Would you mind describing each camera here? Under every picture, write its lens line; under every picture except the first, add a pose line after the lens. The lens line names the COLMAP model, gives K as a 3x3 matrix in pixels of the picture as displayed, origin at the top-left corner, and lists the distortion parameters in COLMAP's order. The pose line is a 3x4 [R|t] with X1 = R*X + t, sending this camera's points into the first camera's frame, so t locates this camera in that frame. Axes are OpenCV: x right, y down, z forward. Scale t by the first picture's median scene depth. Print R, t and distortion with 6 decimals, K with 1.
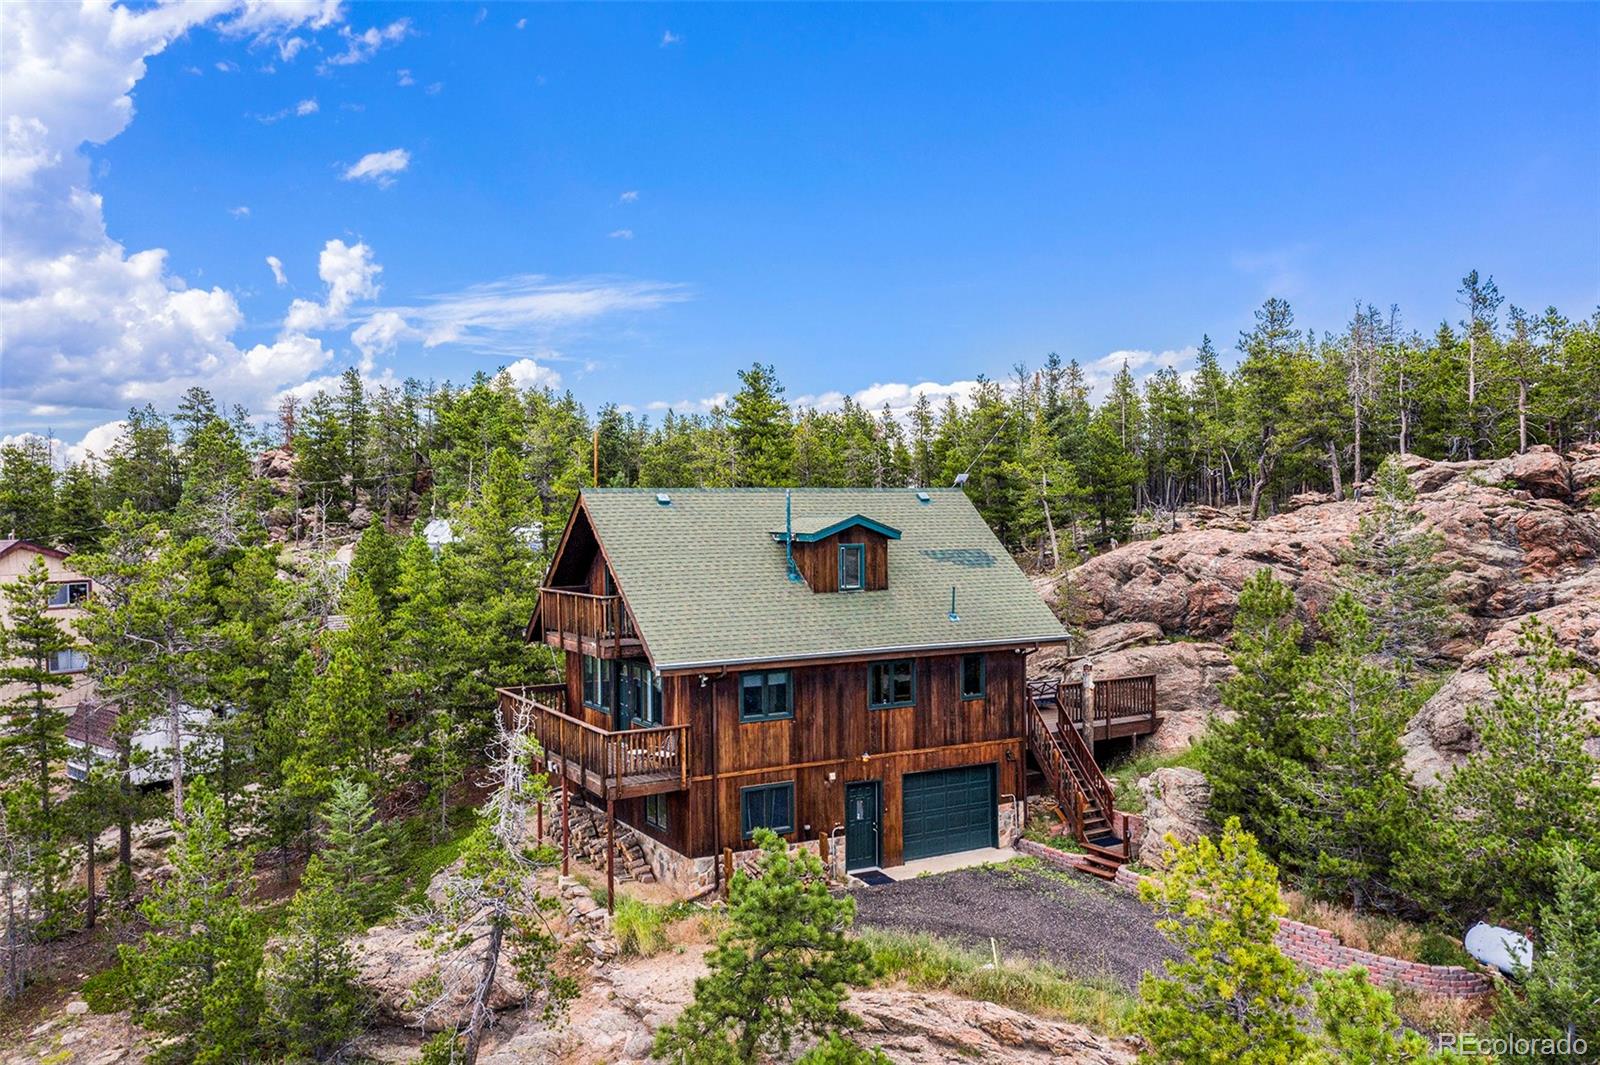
lens RADIAL K [[1279.4, 0, 803.5], [0, 1279.4, 506.1], [0, 0, 1]] dist [0.022720, -0.002171]
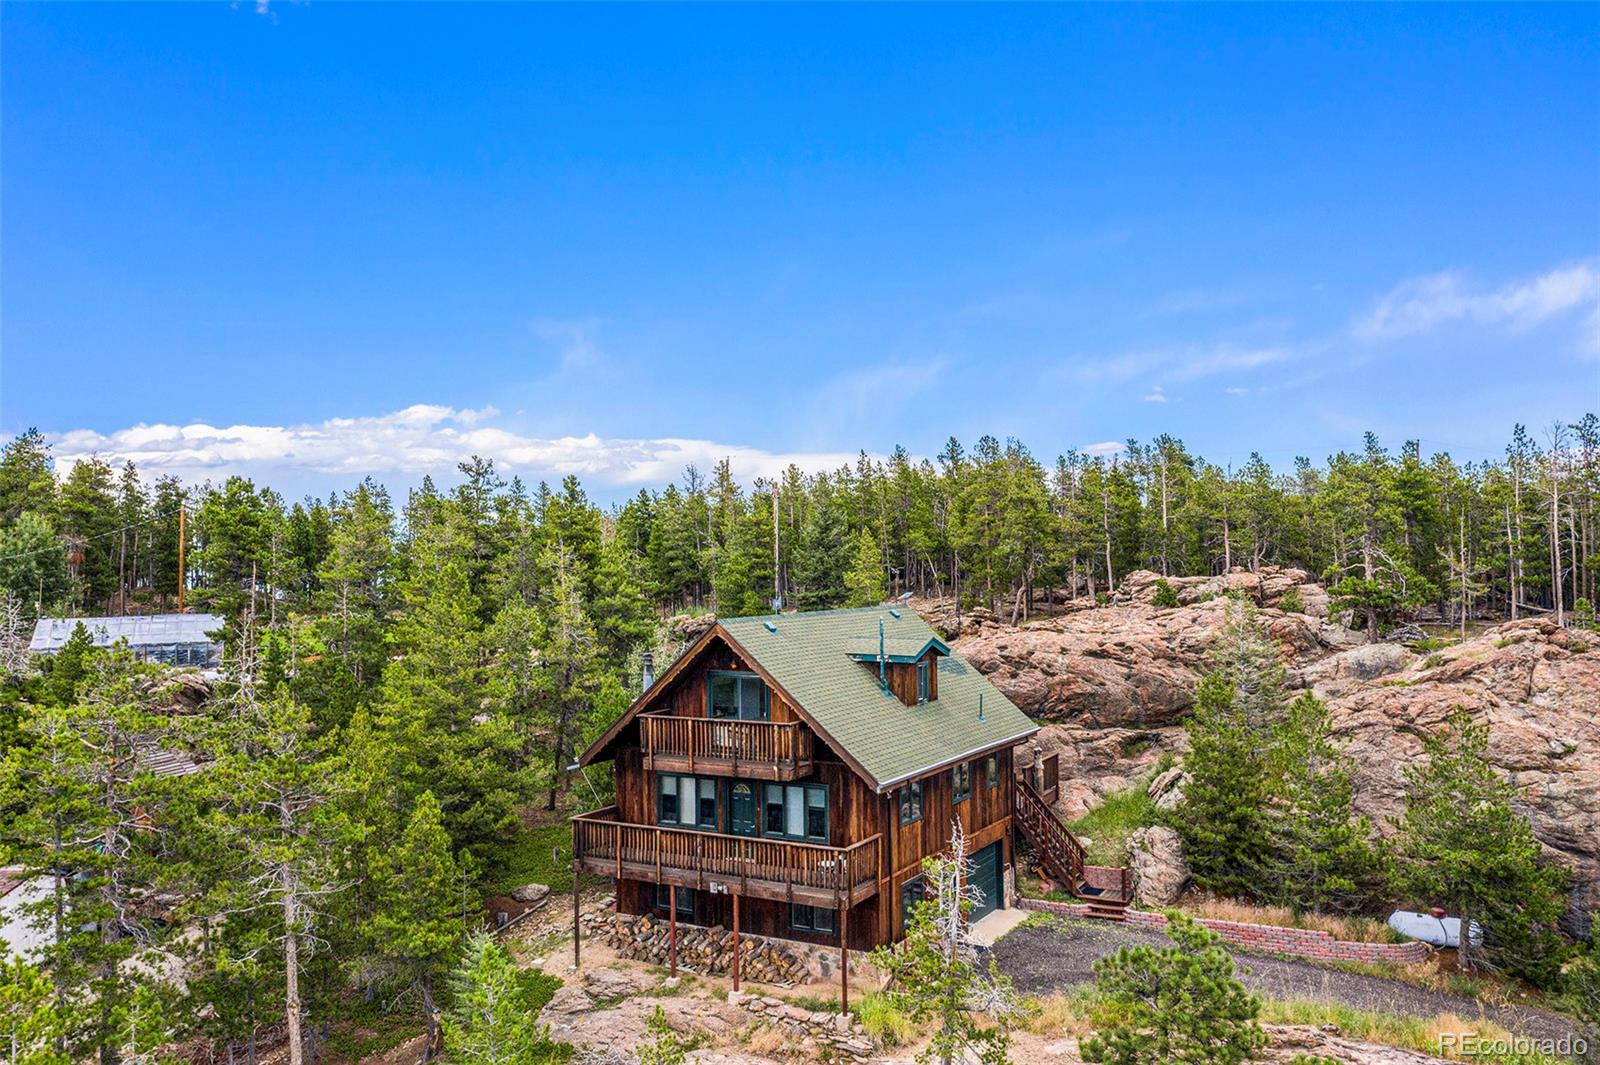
lens RADIAL K [[1279.4, 0, 803.5], [0, 1279.4, 506.1], [0, 0, 1]] dist [0.022720, -0.002171]
pose [[0.858630, 0.021893, 0.512128, -0.582424], [-0.000139, 0.999097, -0.042477, -0.056560], [-0.512596, 0.036400, 0.857858, 0.039520]]
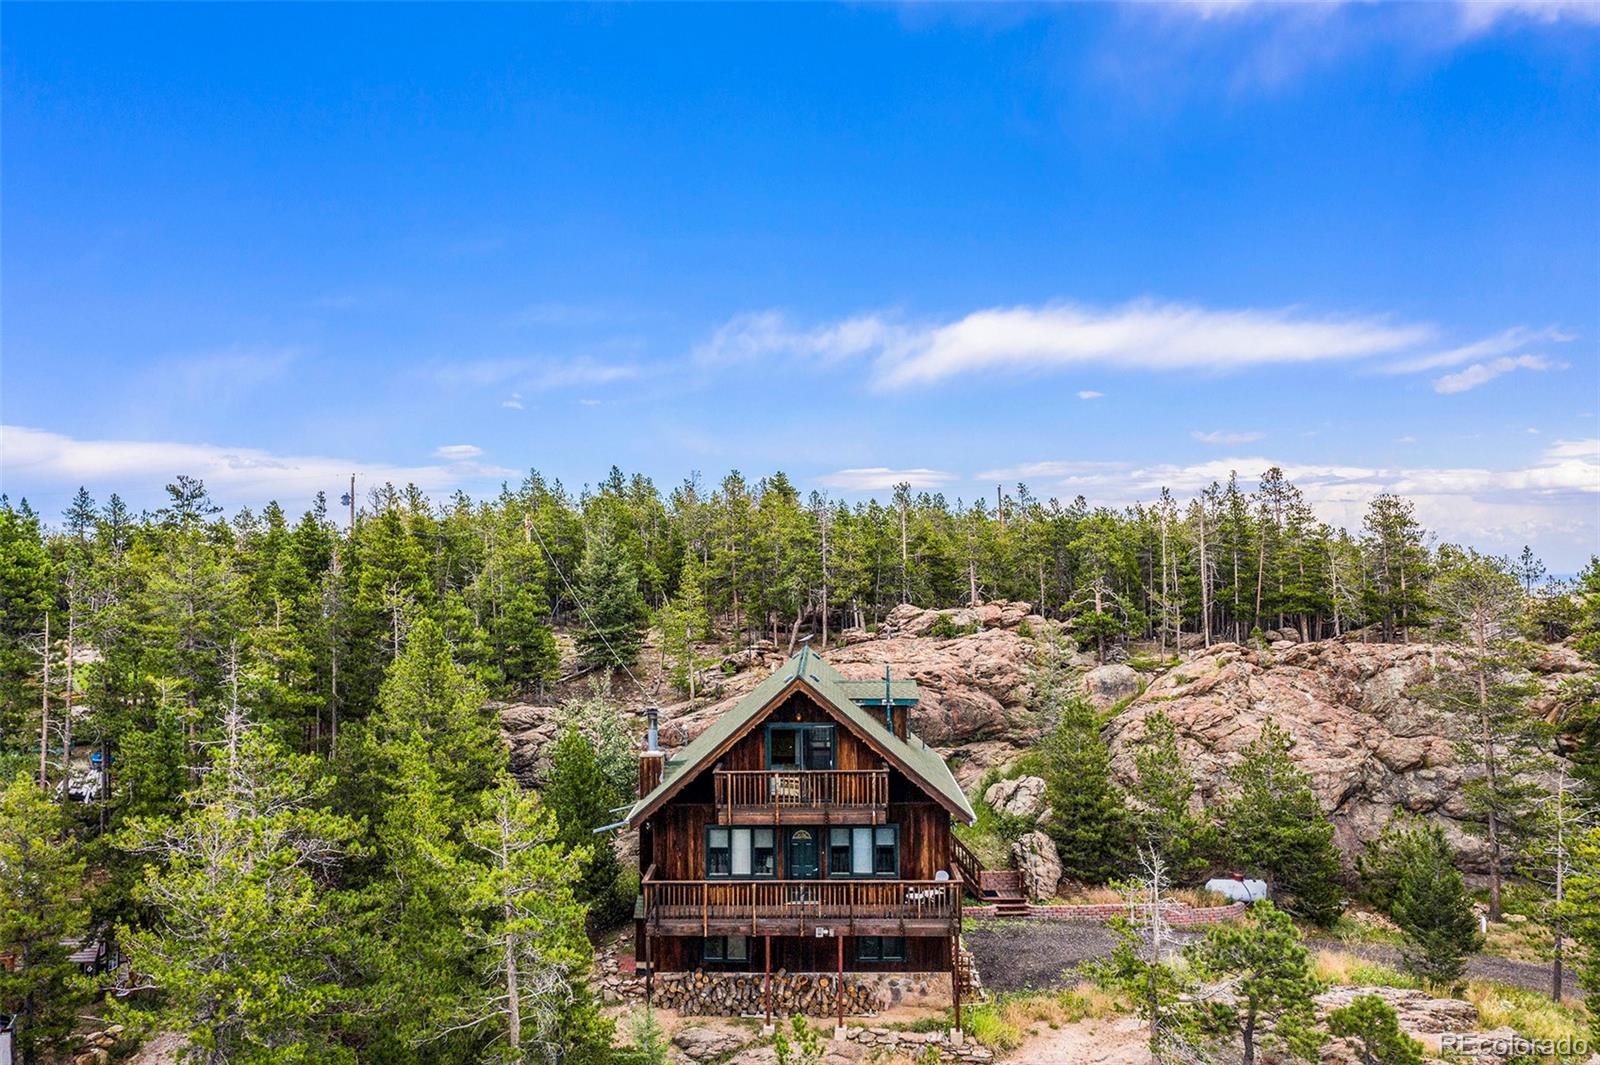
lens RADIAL K [[1273.2, 0, 798.3], [0, 1273.2, 497.9], [0, 0, 1]] dist [0.008477, 0.001100]
pose [[0.511069, 0.046774, 0.858266, -0.997899], [-0.003193, 0.998615, -0.052522, -0.097058], [-0.859534, 0.024102, 0.510511, 0.380707]]
